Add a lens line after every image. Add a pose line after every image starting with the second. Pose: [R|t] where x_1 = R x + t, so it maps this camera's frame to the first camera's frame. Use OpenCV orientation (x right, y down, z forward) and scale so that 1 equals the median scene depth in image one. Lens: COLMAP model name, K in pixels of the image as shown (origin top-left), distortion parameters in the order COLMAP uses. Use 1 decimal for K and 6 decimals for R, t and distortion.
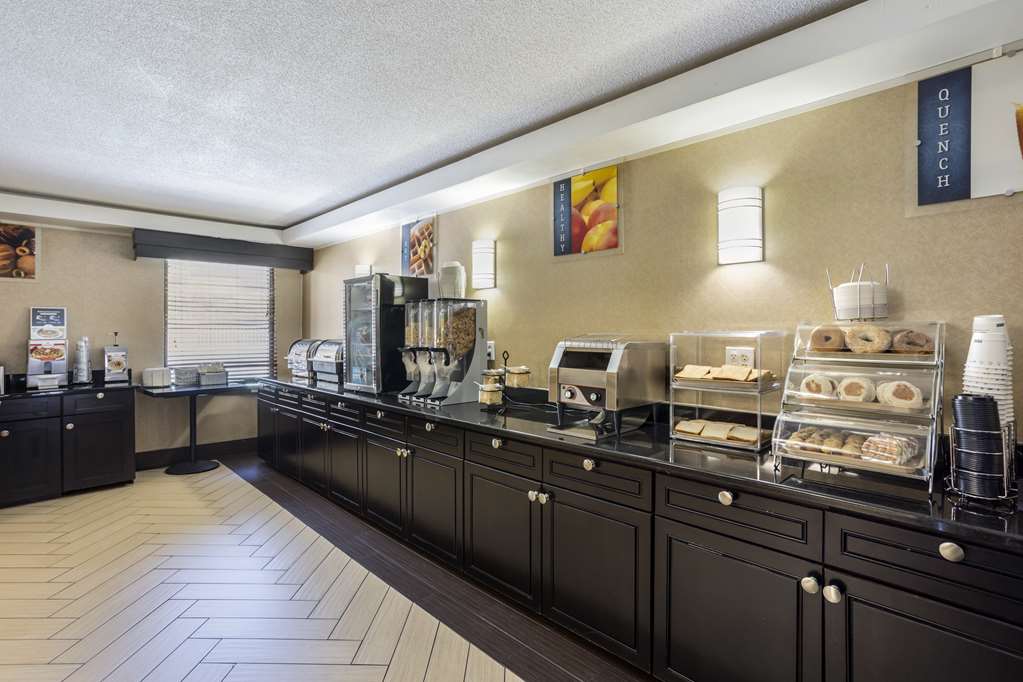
lens RADIAL K [[482.5, 0, 511.5], [0, 482.5, 341.0], [0, 0, 1]] dist [-0.001459, -0.000045]
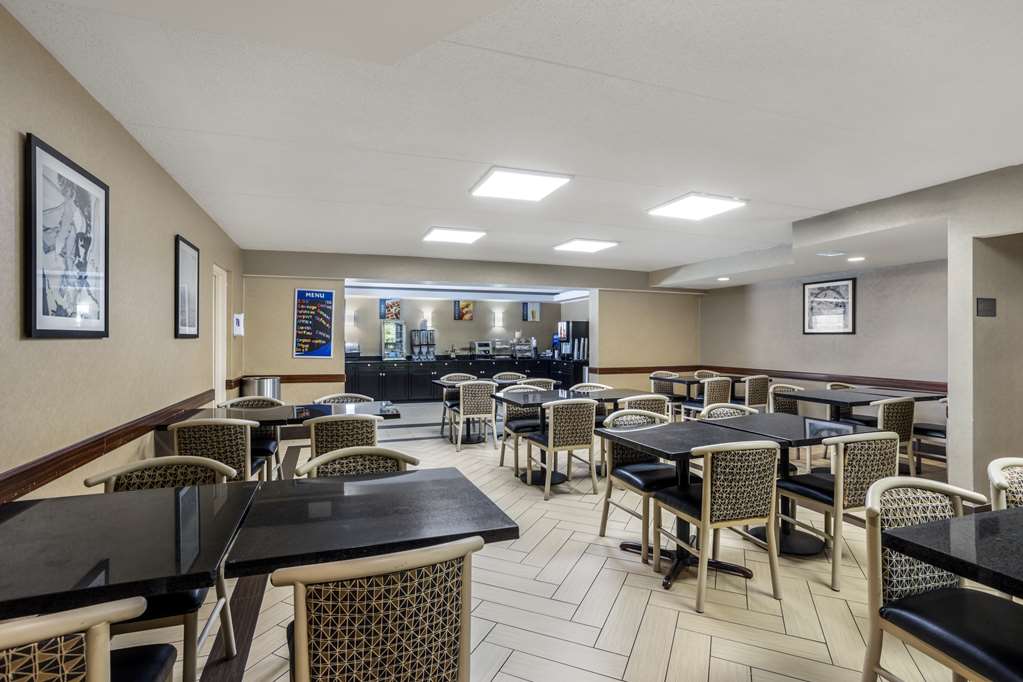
lens RADIAL K [[482.5, 0, 511.5], [0, 482.5, 341.0], [0, 0, 1]] dist [-0.001459, -0.000045]
pose [[0.415231, -0.002693, 0.909712, -2.973032], [0.021264, 0.999751, -0.006746, 0.025933], [-0.909467, 0.022145, 0.415185, -0.928165]]
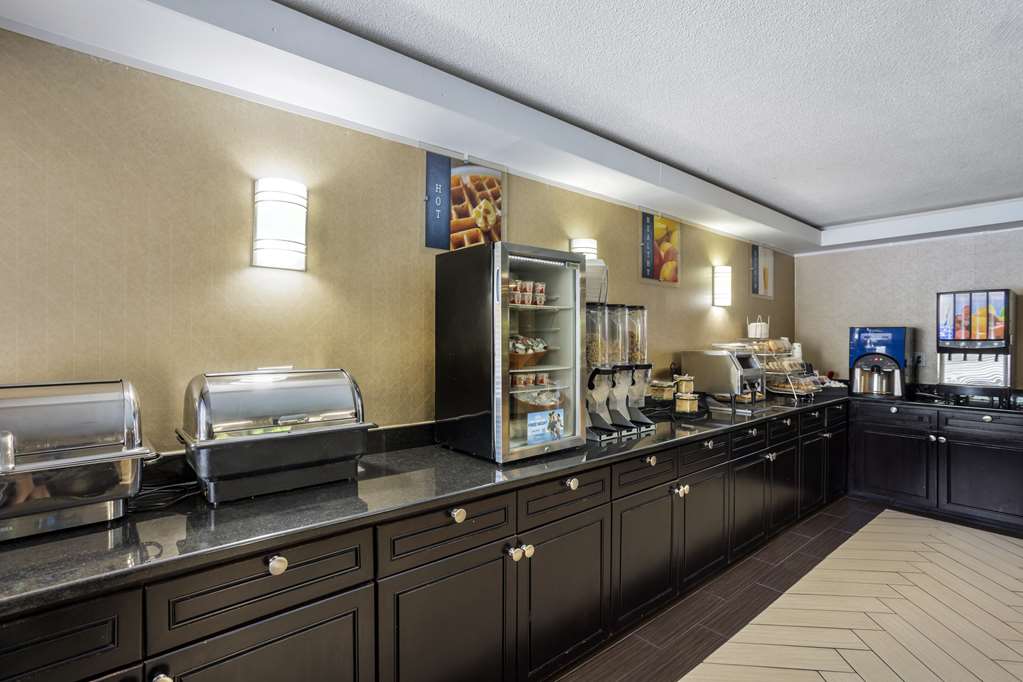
lens RADIAL K [[511.2, 0, 535.6], [0, 511.2, 340.8], [0, 0, 1]] dist [-0.002417, -0.000194]
pose [[0.038847, -0.001655, 0.999244, -1.029377], [0.020232, 0.999795, 0.000869, -0.031603], [-0.999040, 0.020183, 0.038873, 1.116478]]
